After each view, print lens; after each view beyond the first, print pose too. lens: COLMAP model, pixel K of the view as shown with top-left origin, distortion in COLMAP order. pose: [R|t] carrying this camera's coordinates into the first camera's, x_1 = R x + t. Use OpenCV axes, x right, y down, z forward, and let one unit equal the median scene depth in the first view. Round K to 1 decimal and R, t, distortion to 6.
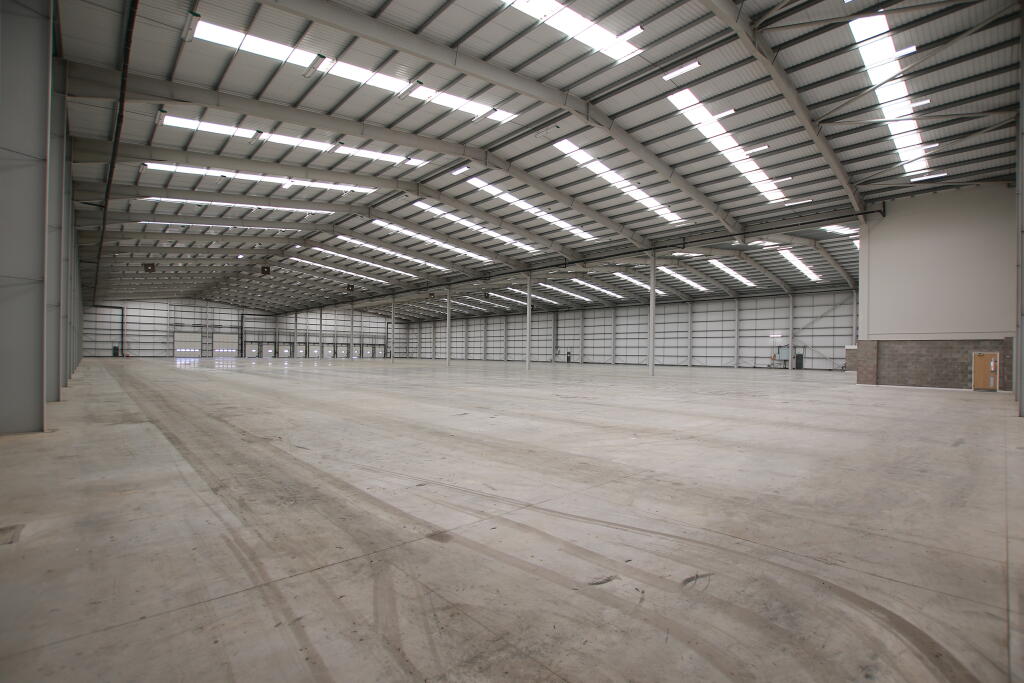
lens RADIAL K [[471.5, 0, 511.6], [0, 471.5, 347.1], [0, 0, 1]] dist [0.002494, 0.000042]
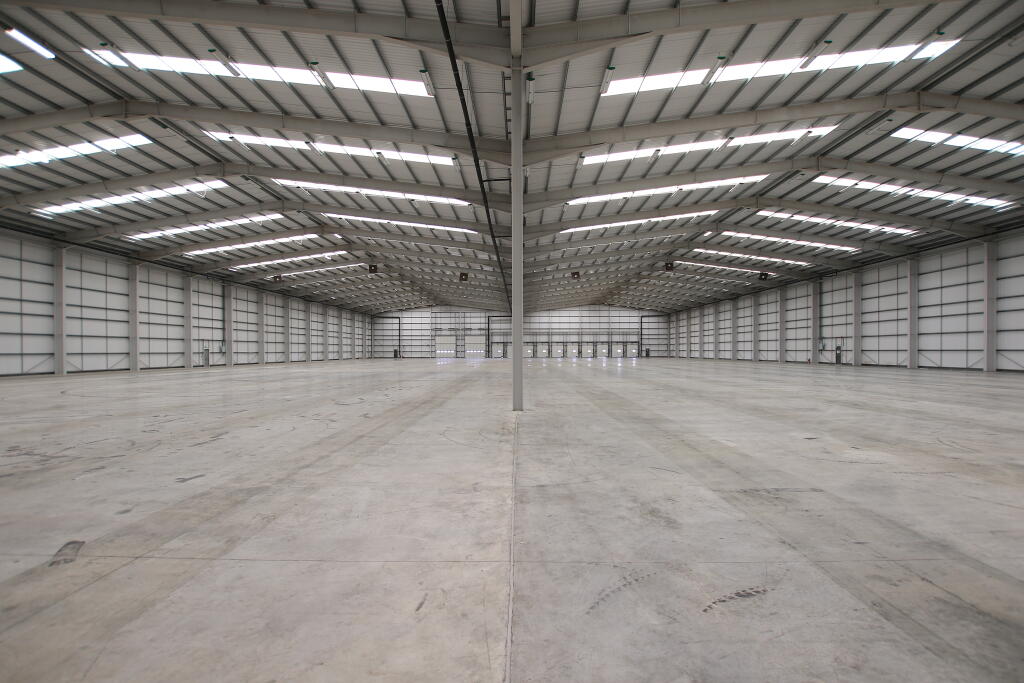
lens RADIAL K [[471.5, 0, 523.3], [0, 471.5, 355.3], [0, 0, 1]] dist [0.002494, 0.000042]
pose [[0.738390, -0.007813, -0.674329, 0.210390], [0.022073, 0.999677, 0.012587, 0.005577], [0.674013, -0.024178, 0.738324, 0.287072]]
